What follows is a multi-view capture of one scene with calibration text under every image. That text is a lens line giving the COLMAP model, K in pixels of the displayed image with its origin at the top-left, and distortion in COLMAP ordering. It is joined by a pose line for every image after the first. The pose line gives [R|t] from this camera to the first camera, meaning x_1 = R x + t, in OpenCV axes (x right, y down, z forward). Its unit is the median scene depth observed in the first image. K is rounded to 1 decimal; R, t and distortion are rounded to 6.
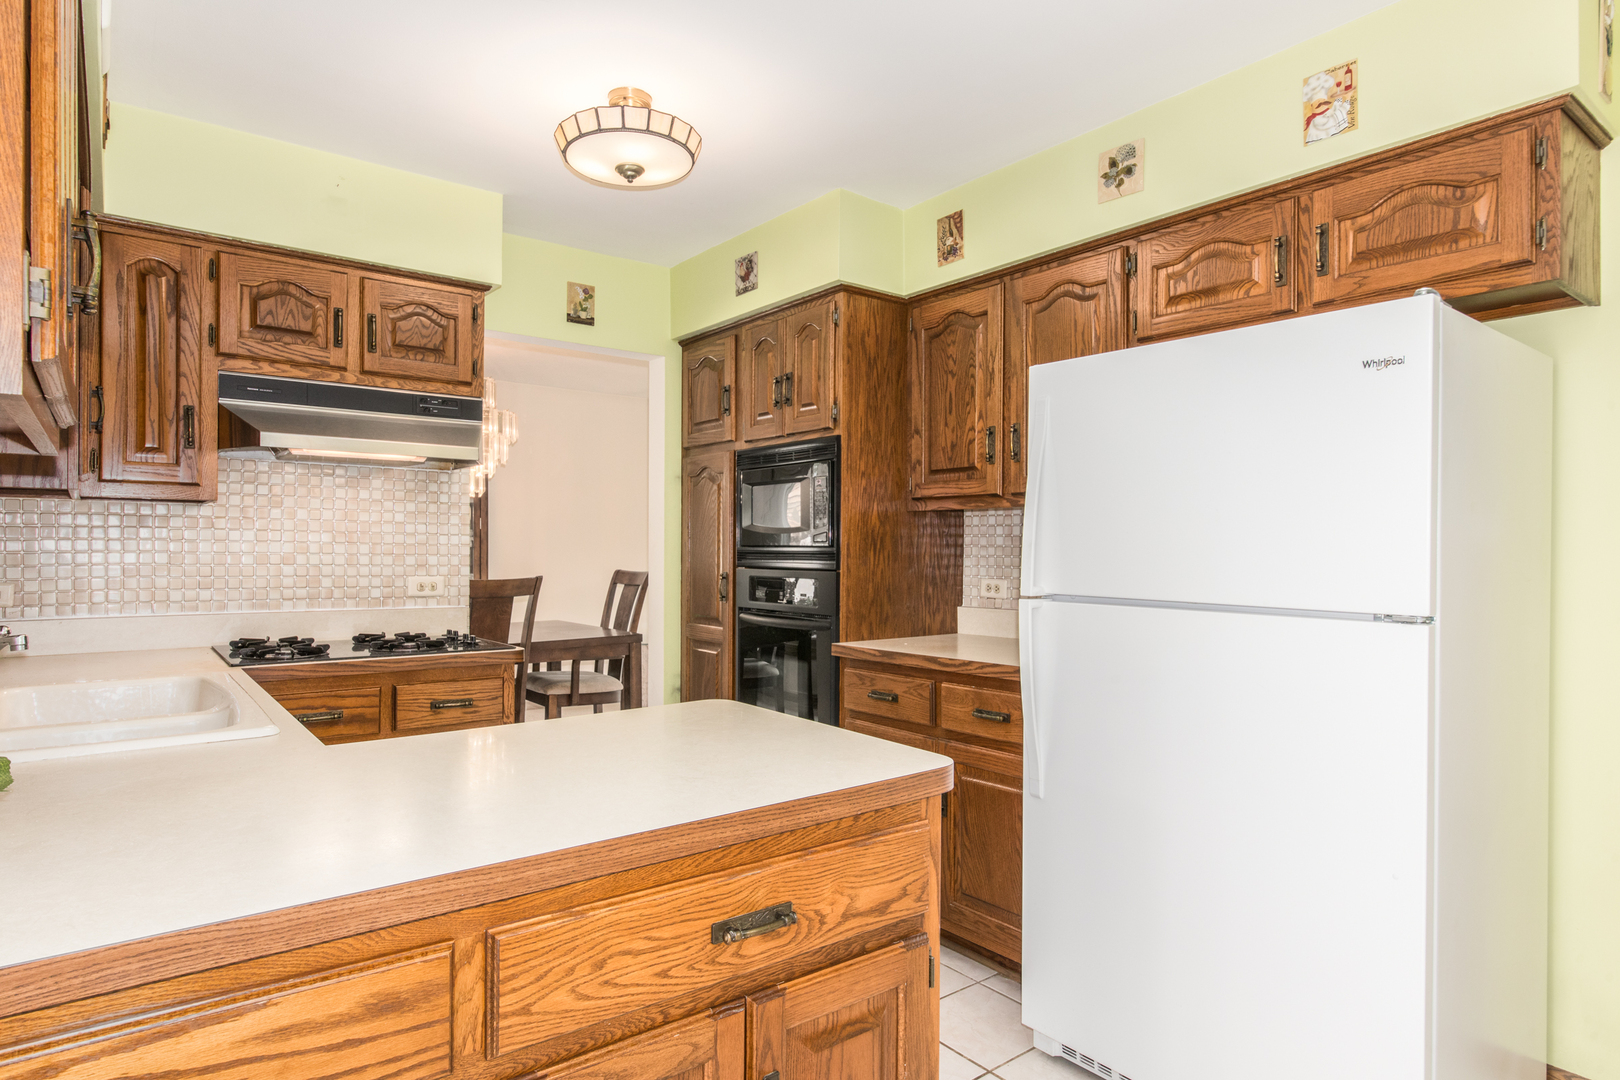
lens RADIAL K [[907.1, 0, 810.3], [0, 907.1, 546.8], [0, 0, 1]] dist [-0.000504, -0.000512]
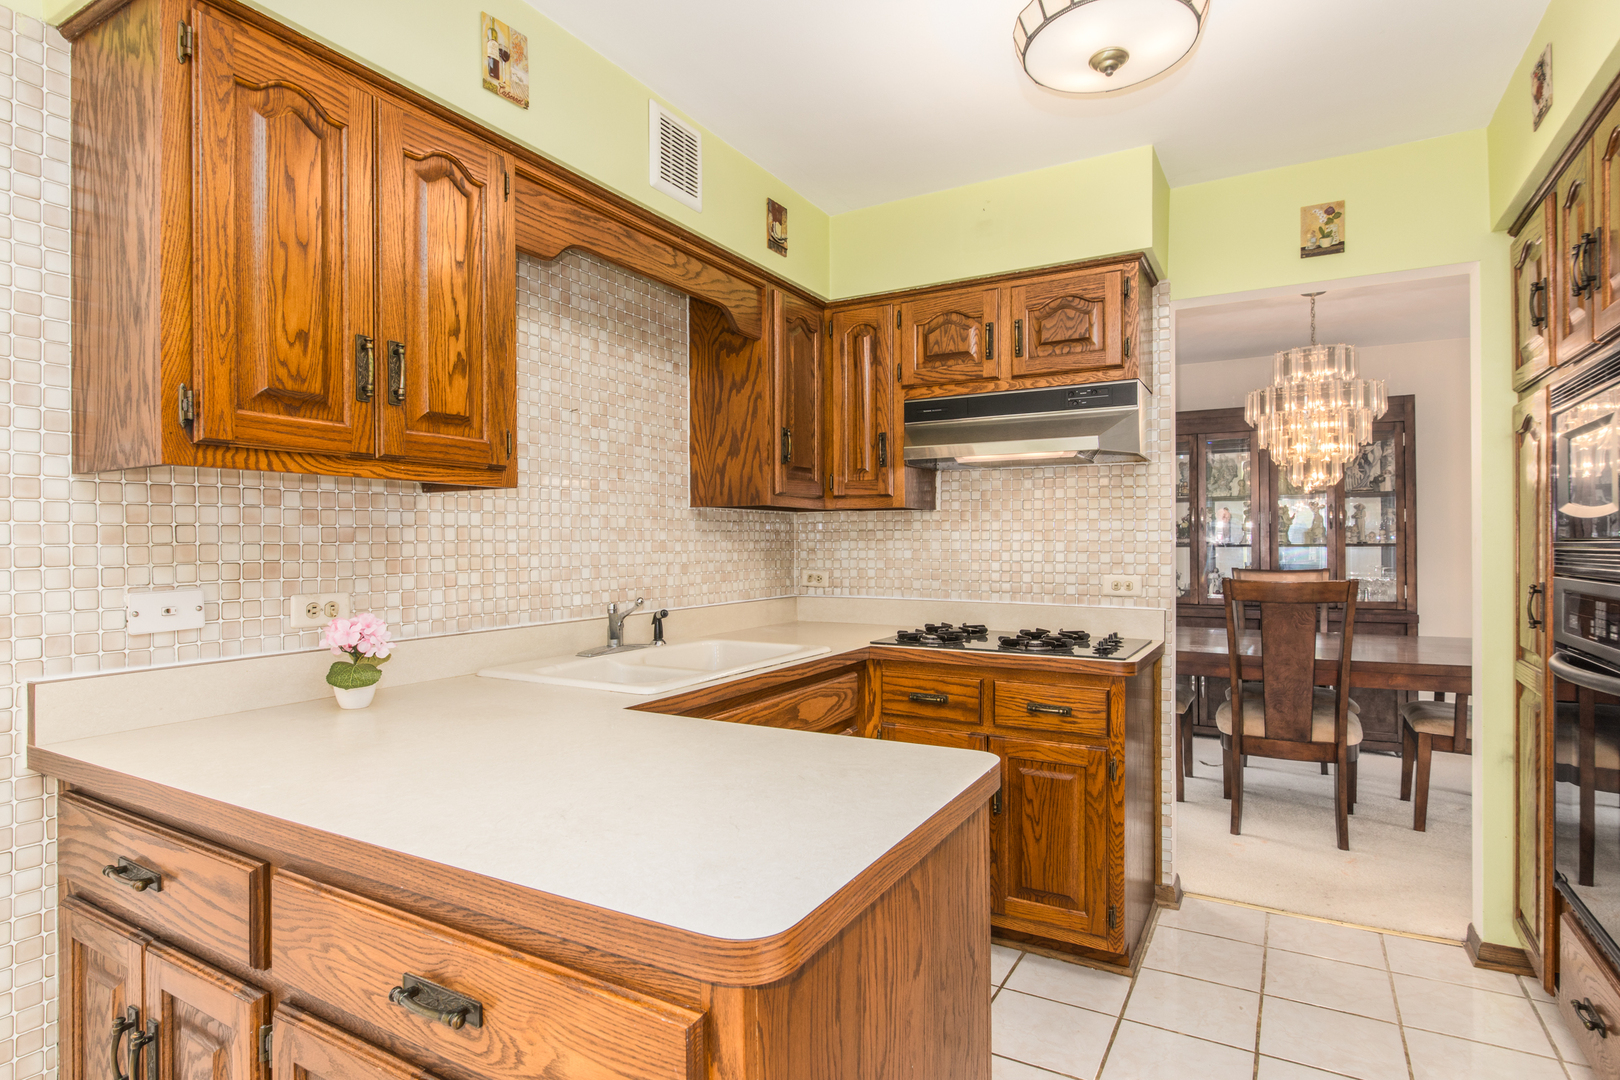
lens RADIAL K [[839.9, 0, 805.2], [0, 839.9, 545.7], [0, 0, 1]] dist [-0.006867, -0.000081]
pose [[0.380409, -0.004147, -0.924809, 0.298824], [0.005653, 0.999982, -0.002159, 0.001909], [0.924801, -0.004406, 0.380425, 0.395837]]
